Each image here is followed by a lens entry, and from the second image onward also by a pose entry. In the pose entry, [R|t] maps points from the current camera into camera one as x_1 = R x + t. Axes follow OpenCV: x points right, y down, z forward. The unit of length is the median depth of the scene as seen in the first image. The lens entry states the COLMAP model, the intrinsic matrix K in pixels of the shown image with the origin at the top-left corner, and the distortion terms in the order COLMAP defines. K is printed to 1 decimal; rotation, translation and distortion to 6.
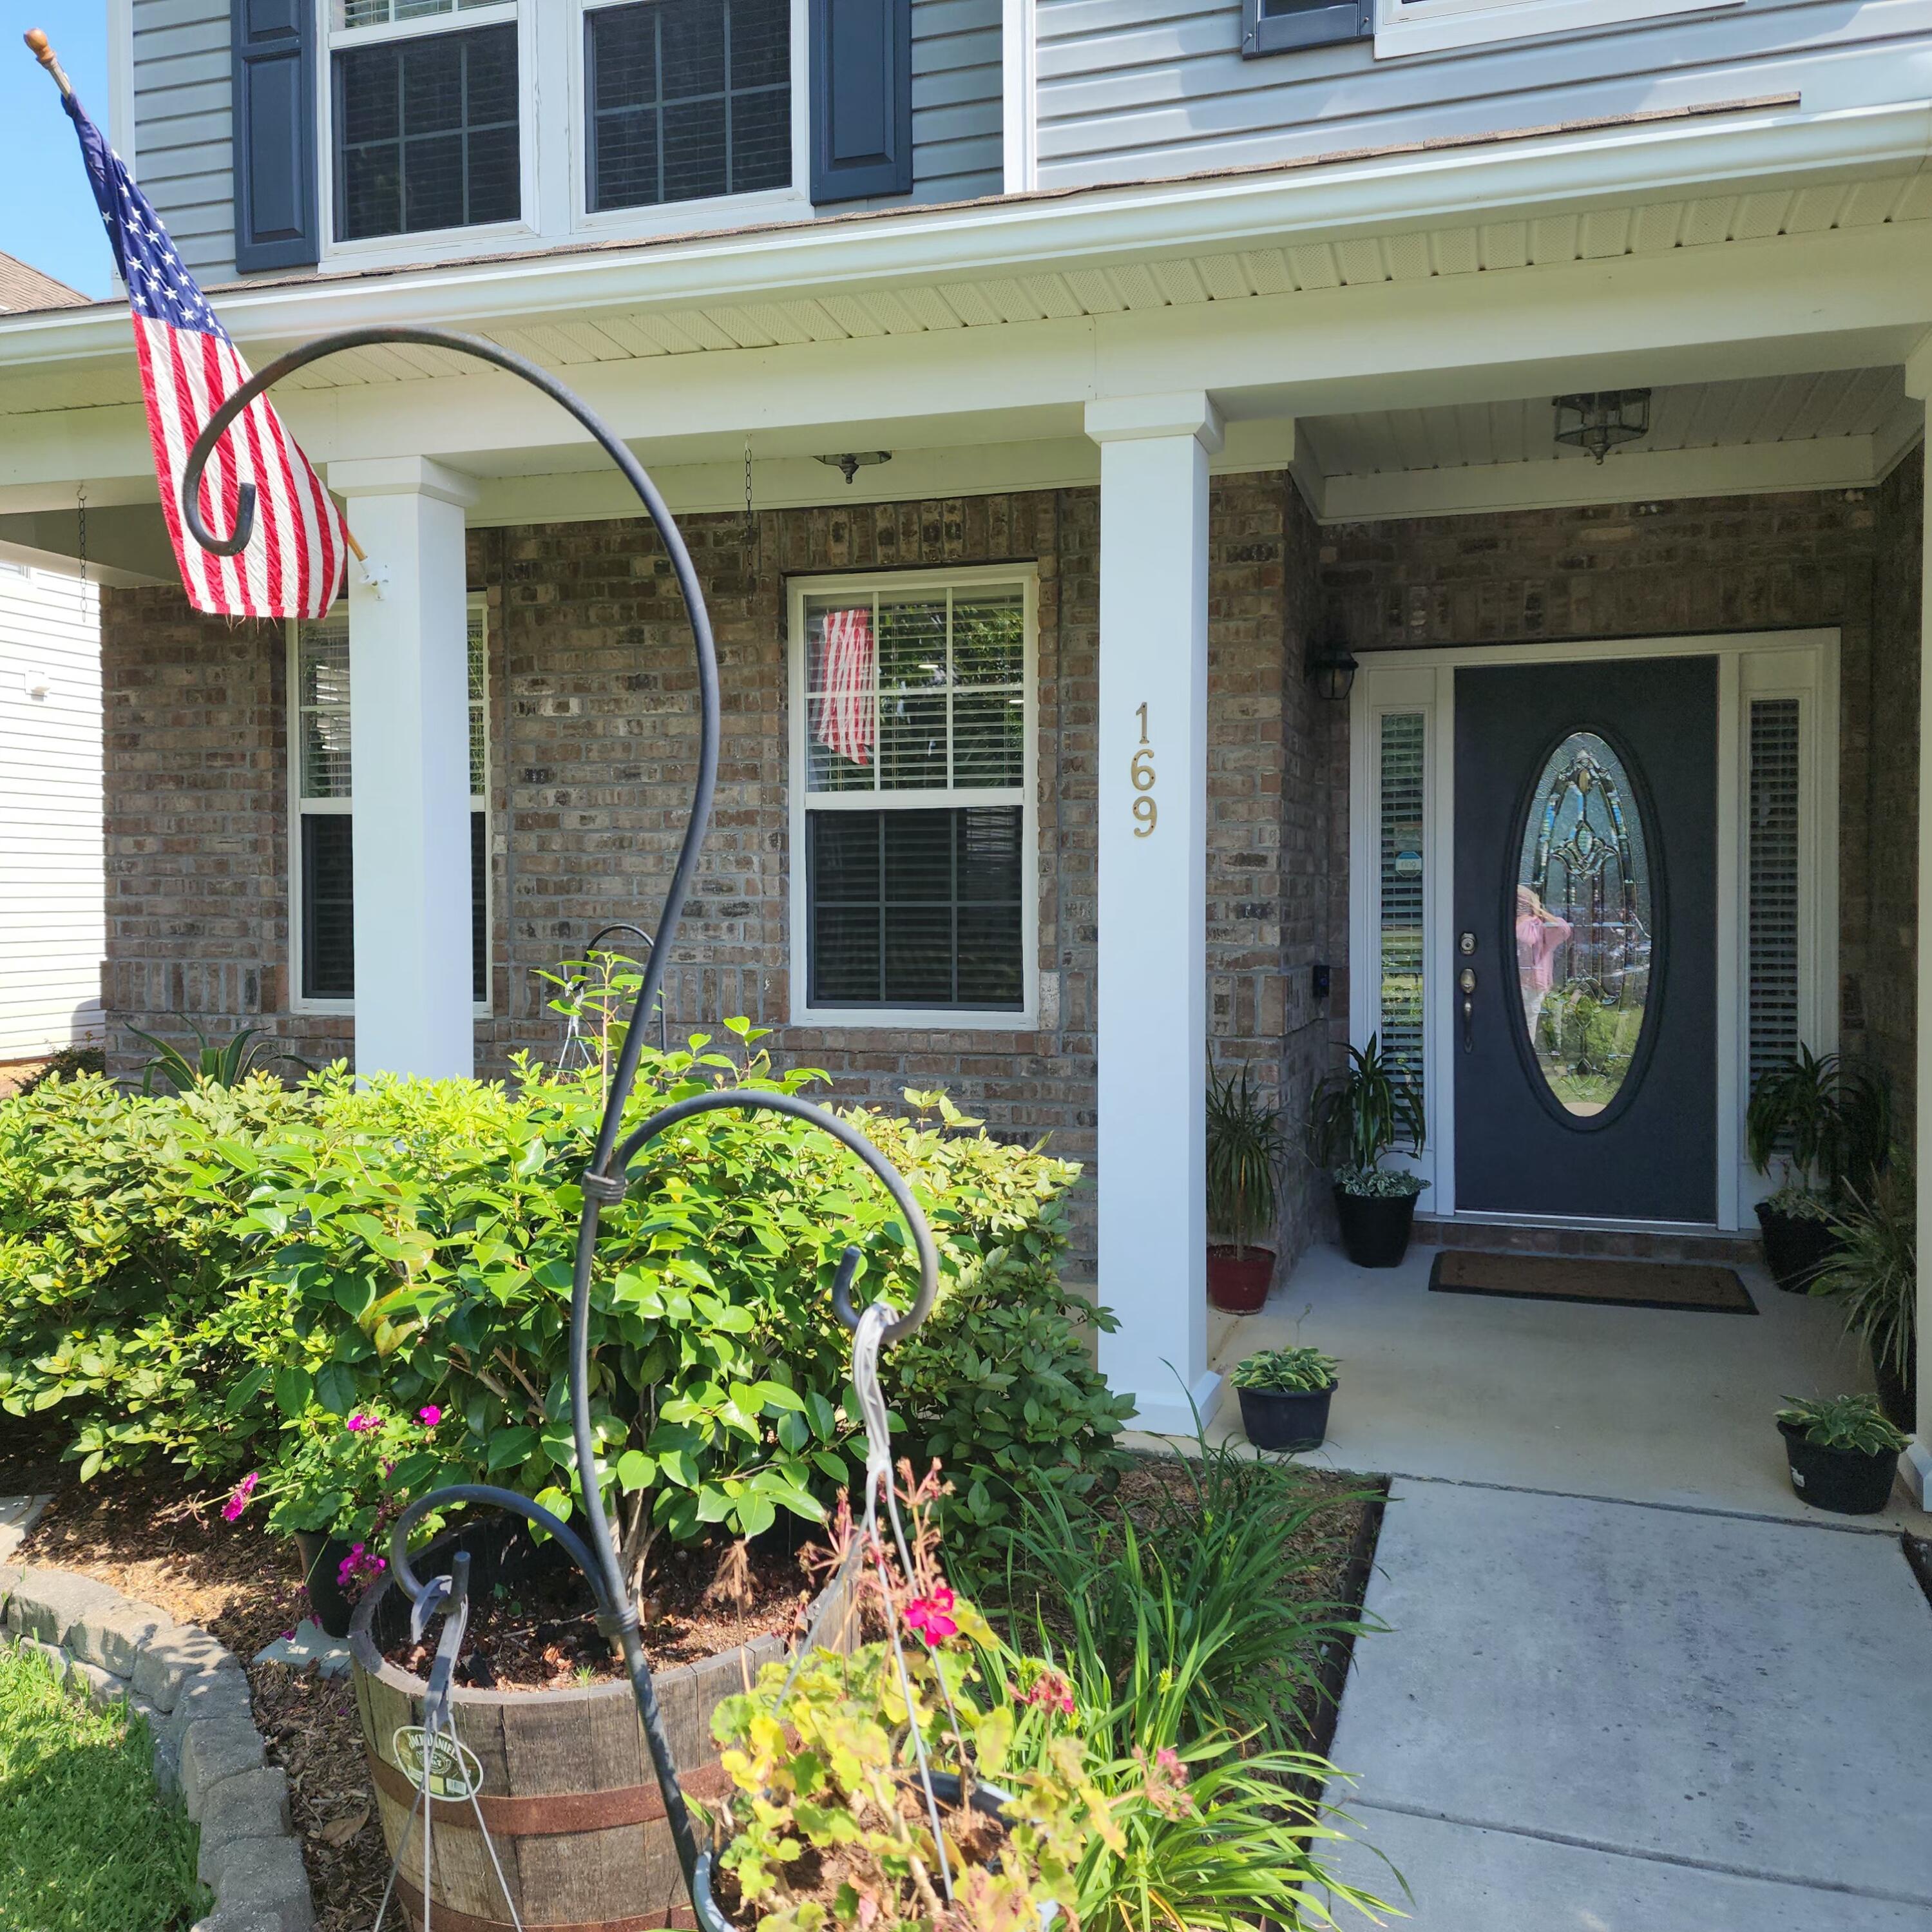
lens RADIAL K [[1699.6, 0, 969.2], [0, 1699.6, 929.4], [0, 0, 1]] dist [0.093725, -0.083709]
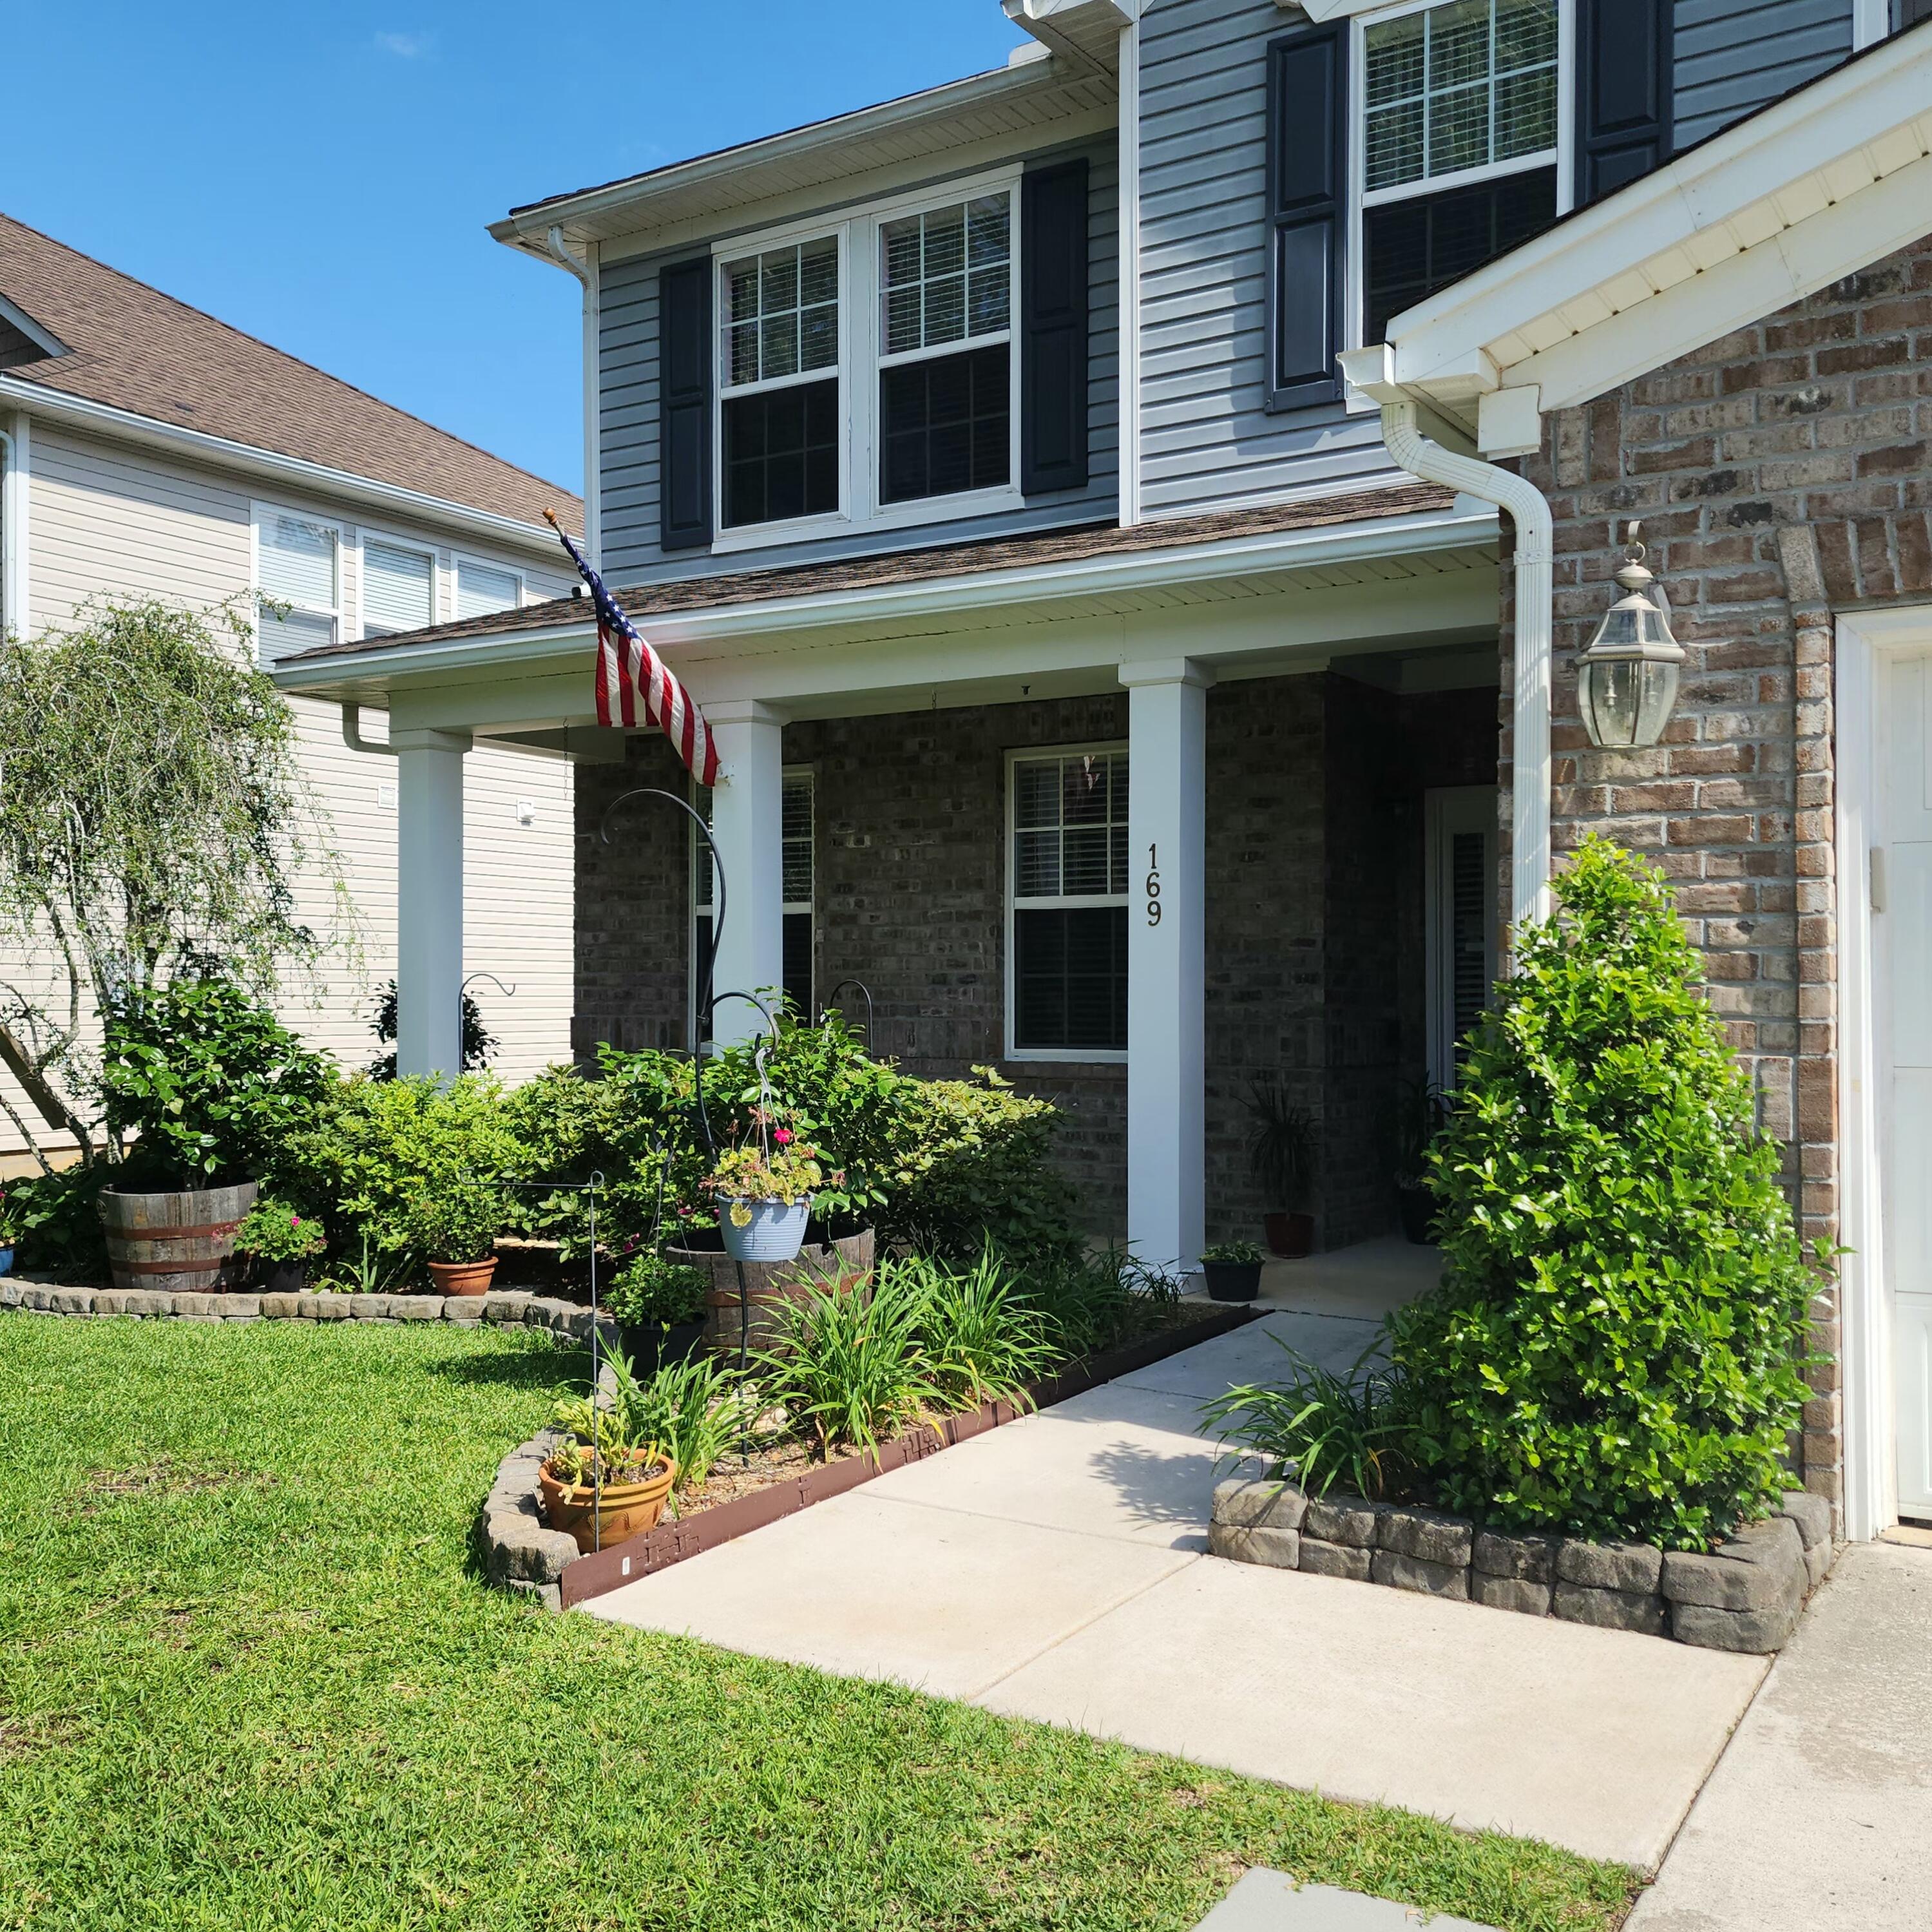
lens RADIAL K [[1908.7, 0, 988.7], [0, 1908.7, 979.8], [0, 0, 1]] dist [0.154575, -0.244954]
pose [[0.969175, 0.000300, -0.246372, 0.276424], [-0.007876, 0.999526, -0.029768, 0.036519], [0.246246, 0.030791, 0.968718, -0.558877]]
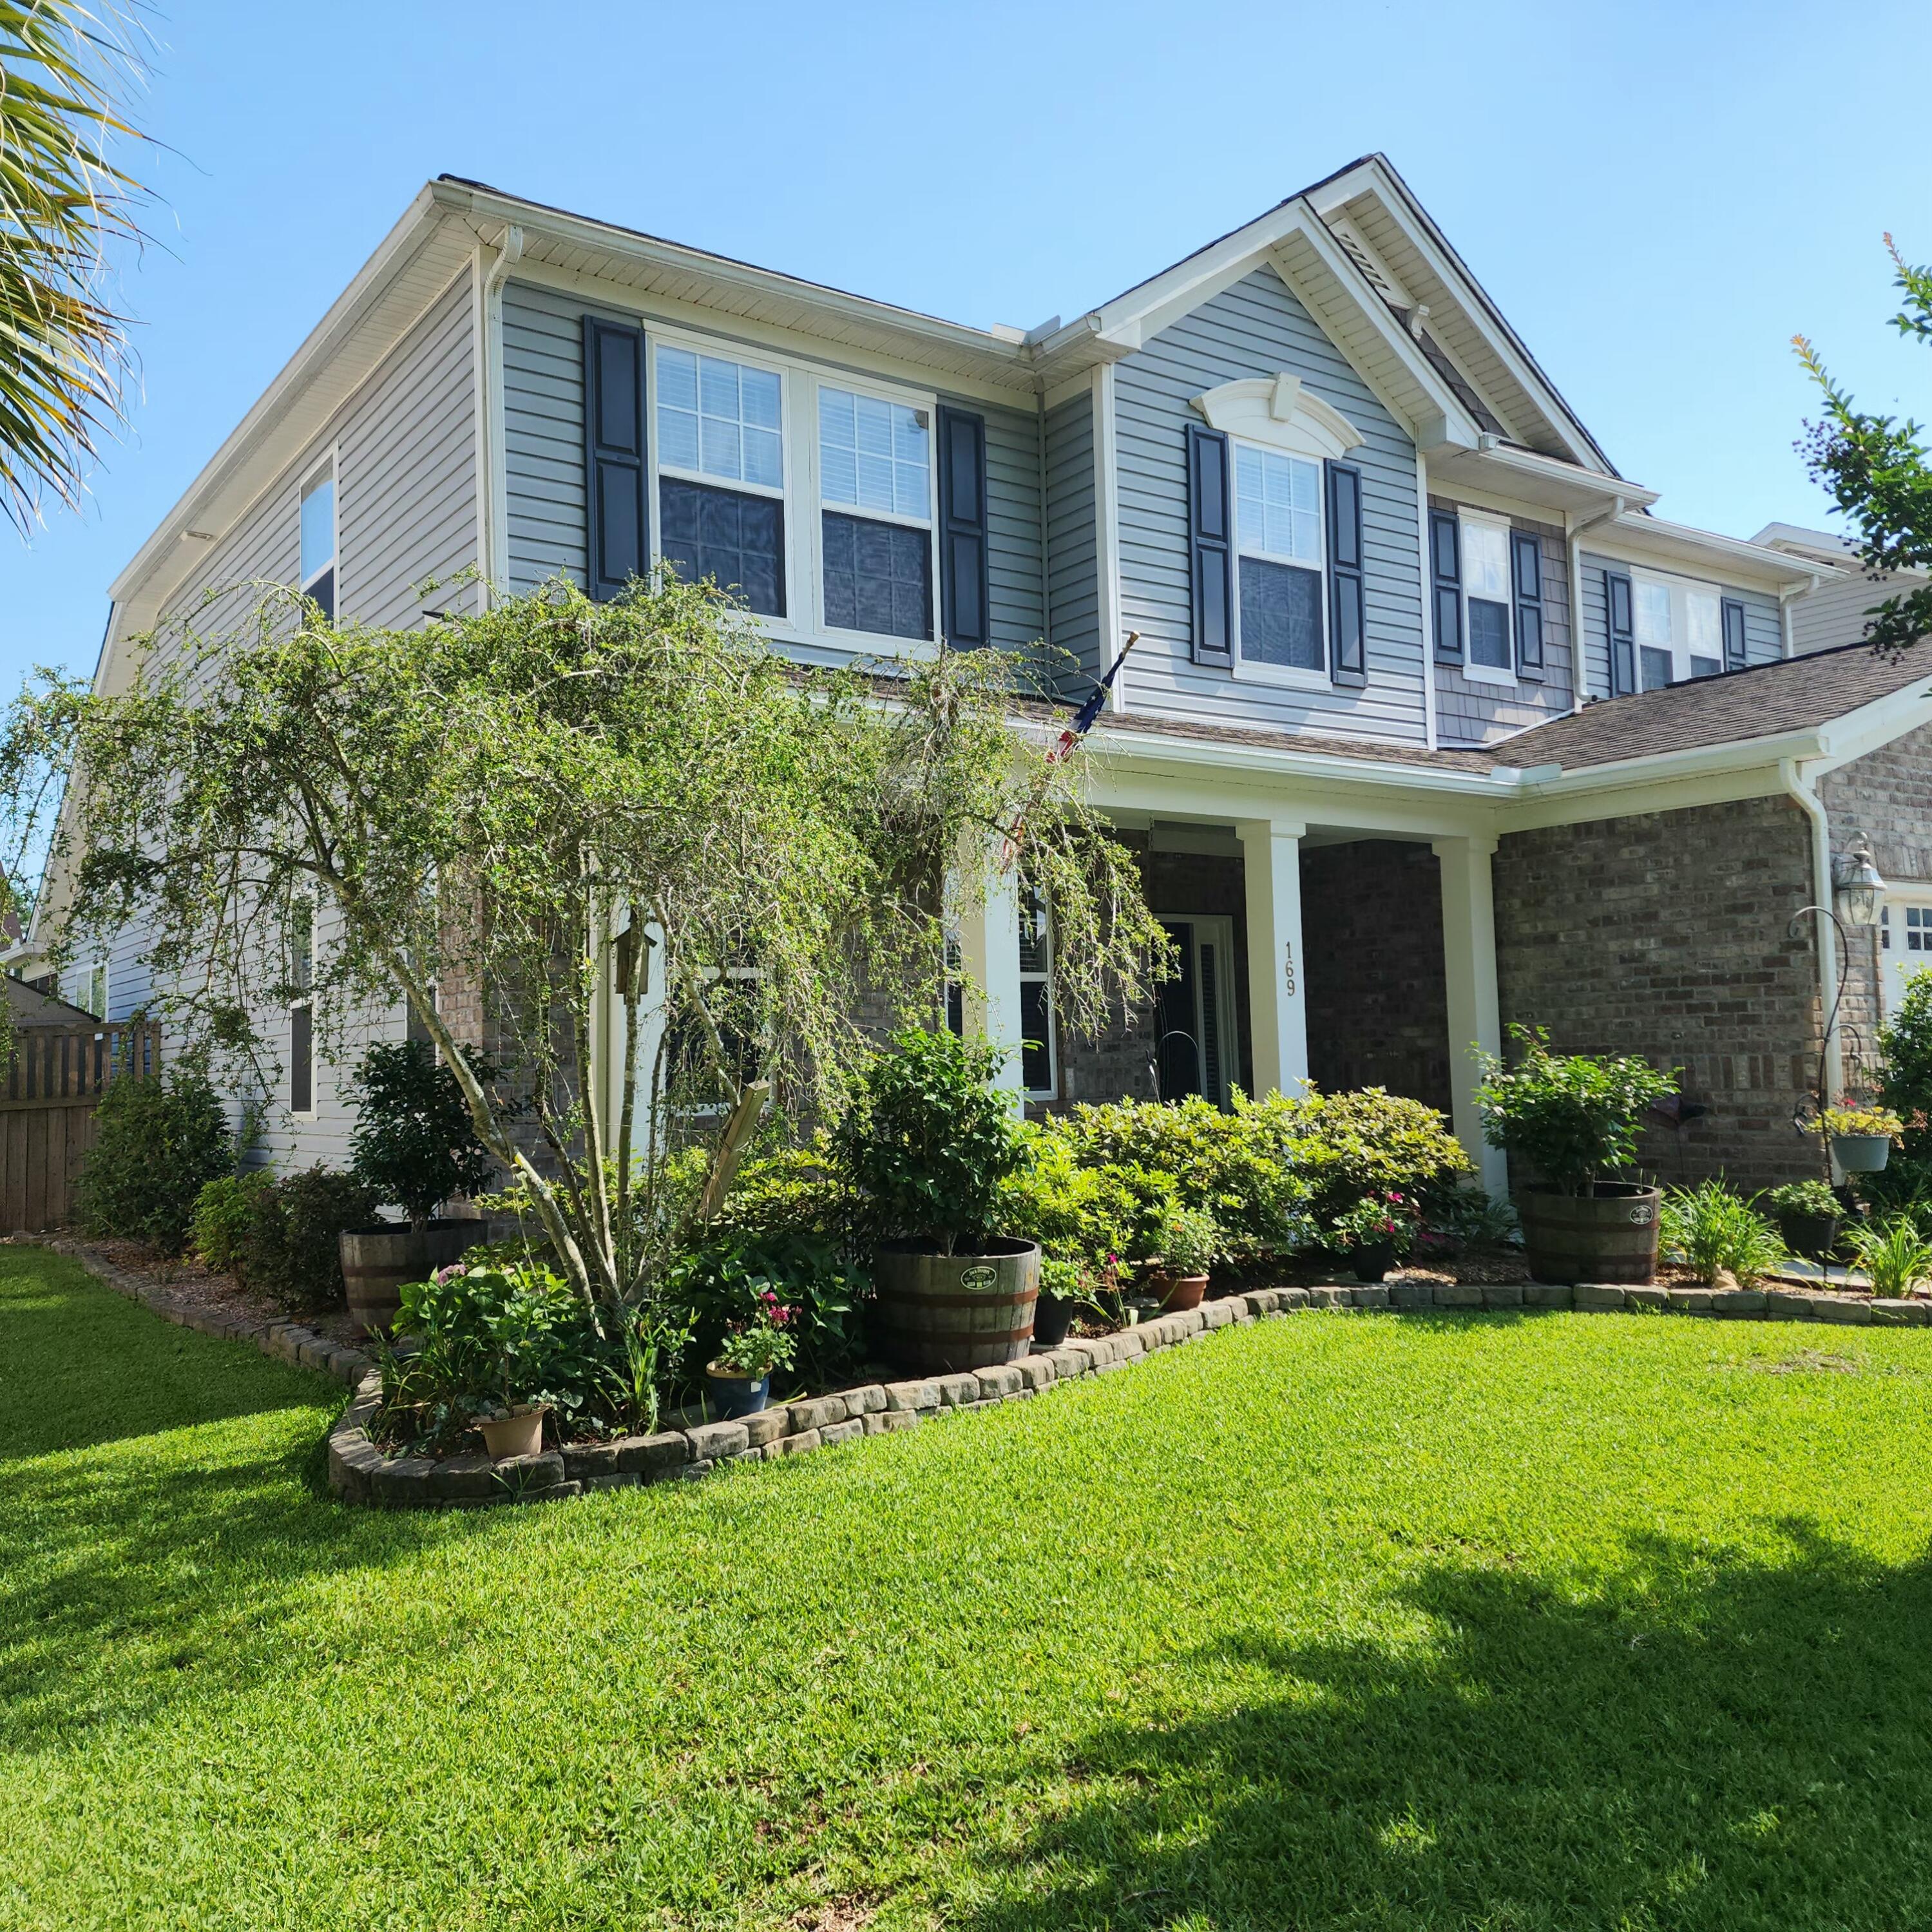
lens RADIAL K [[1722.3, 0, 959.5], [0, 1722.3, 937.2], [0, 0, 1]] dist [0.119038, -0.148837]
pose [[0.601976, 0.043795, 0.797313, -1.494430], [0.044796, 0.995070, -0.088479, 0.038456], [-0.797257, 0.088978, 0.597046, -0.071560]]
